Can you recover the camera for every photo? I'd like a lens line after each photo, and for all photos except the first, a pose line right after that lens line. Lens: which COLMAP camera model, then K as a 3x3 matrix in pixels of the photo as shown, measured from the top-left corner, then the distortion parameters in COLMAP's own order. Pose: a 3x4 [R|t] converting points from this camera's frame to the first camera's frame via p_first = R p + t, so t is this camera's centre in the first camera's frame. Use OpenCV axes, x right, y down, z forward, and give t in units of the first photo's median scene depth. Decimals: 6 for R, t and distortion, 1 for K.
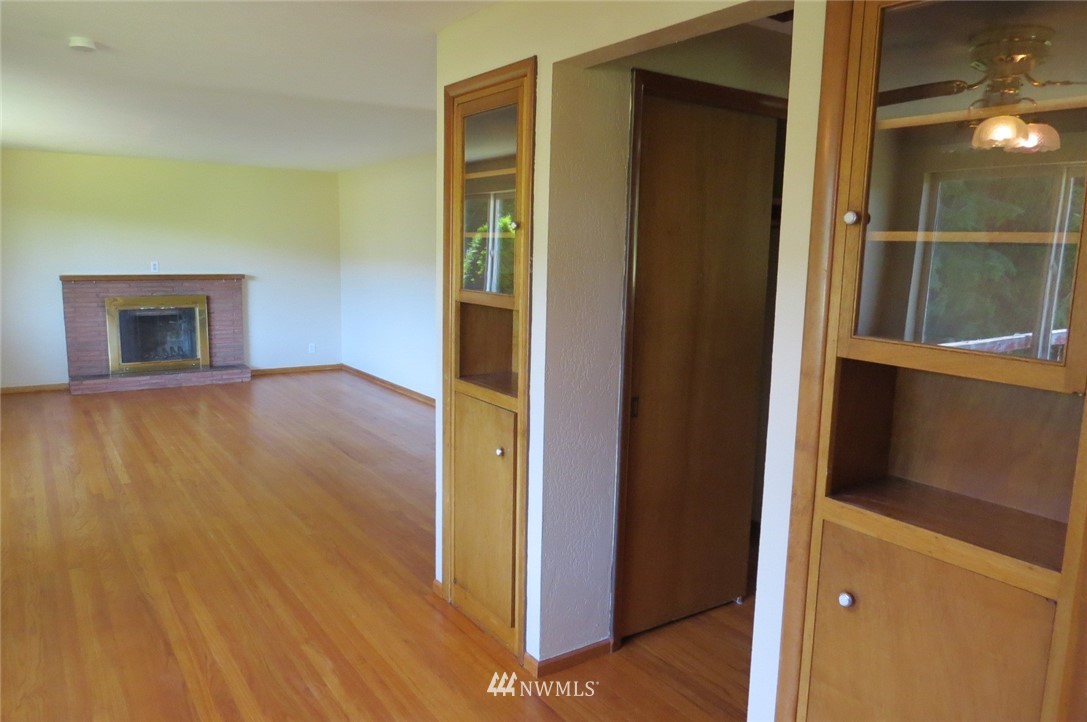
lens RADIAL K [[774.6, 0, 542.9], [0, 774.6, 361.5], [0, 0, 1]] dist [-0.024361, 0.007857]
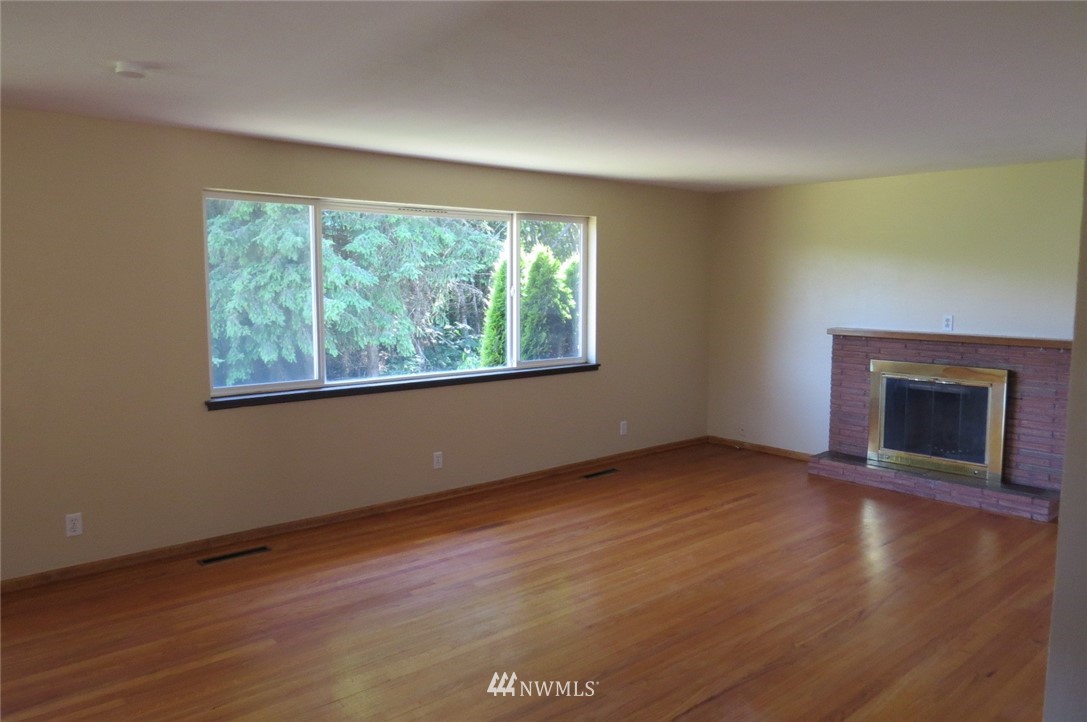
lens RADIAL K [[774.6, 0, 541.6], [0, 774.6, 352.0], [0, 0, 1]] dist [-0.024361, 0.007857]
pose [[0.118857, 0.074159, -0.990138, 0.287814], [-0.144369, 0.987900, 0.056661, -0.160561], [0.982360, 0.136211, 0.128125, 1.065697]]
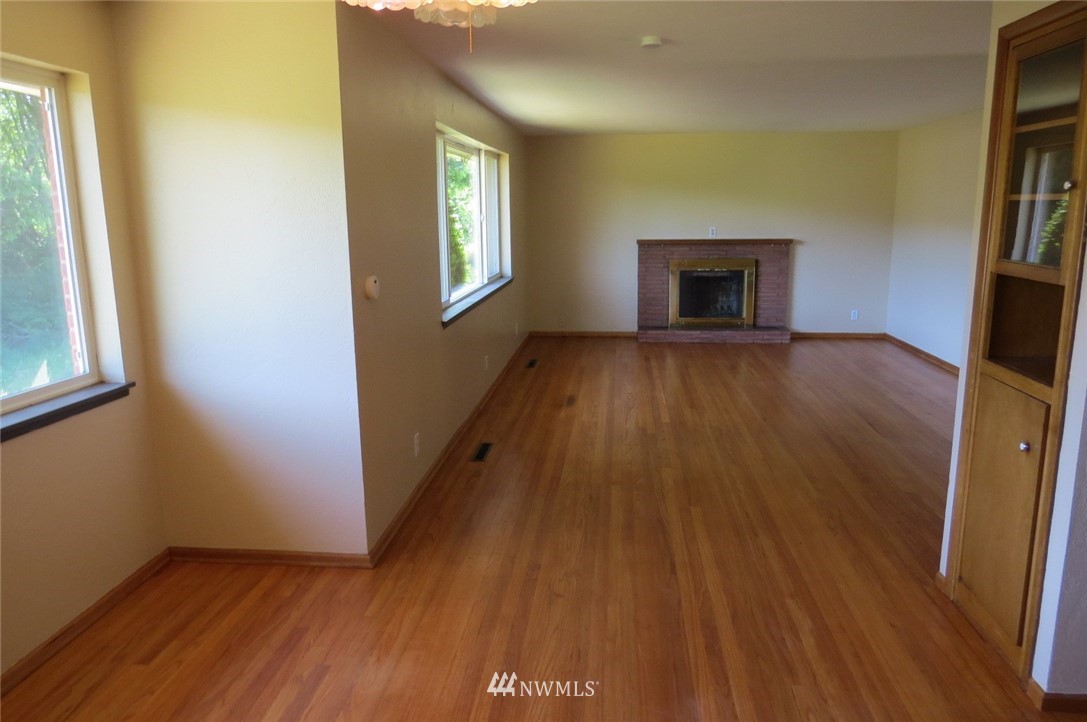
lens RADIAL K [[774.6, 0, 548.1], [0, 774.6, 358.2], [0, 0, 1]] dist [-0.024361, 0.007857]
pose [[0.772890, 0.095268, -0.627348, 0.043983], [-0.068623, 0.995416, 0.066619, -0.002257], [0.630819, -0.008438, 0.775884, -0.009019]]
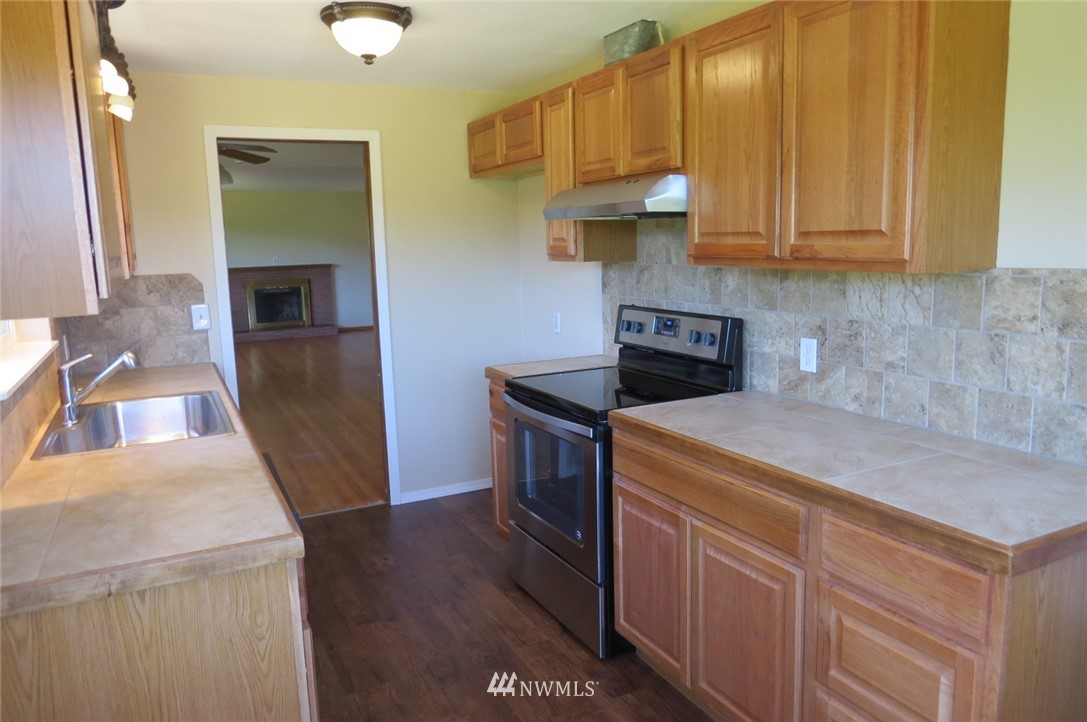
lens RADIAL K [[774.6, 0, 538.9], [0, 774.6, 356.2], [0, 0, 1]] dist [-0.024361, 0.007857]
pose [[0.989803, -0.028087, -0.139647, 0.442191], [0.029515, 0.999531, 0.008165, 0.135434], [0.139352, -0.012203, 0.990168, -0.885714]]
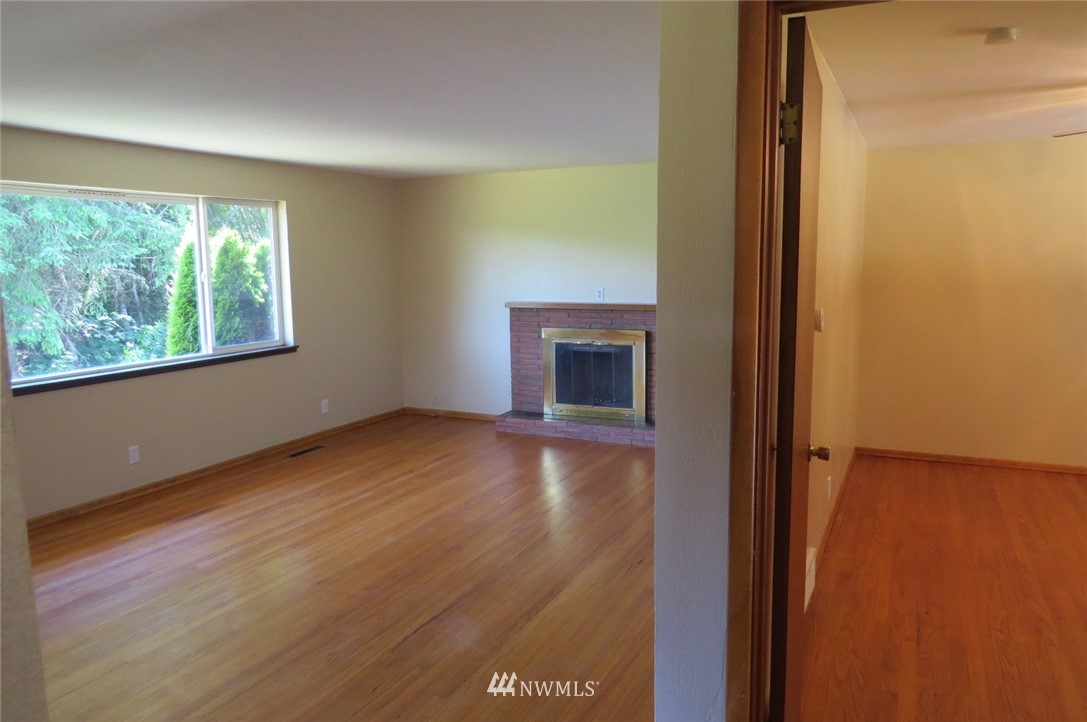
lens RADIAL K [[774.6, 0, 540.7], [0, 774.6, 363.8], [0, 0, 1]] dist [-0.024361, 0.007857]
pose [[0.500781, 0.092804, -0.860584, 0.378206], [-0.103506, 0.993522, 0.046909, -0.155055], [0.859363, 0.065585, 0.507143, 1.012378]]
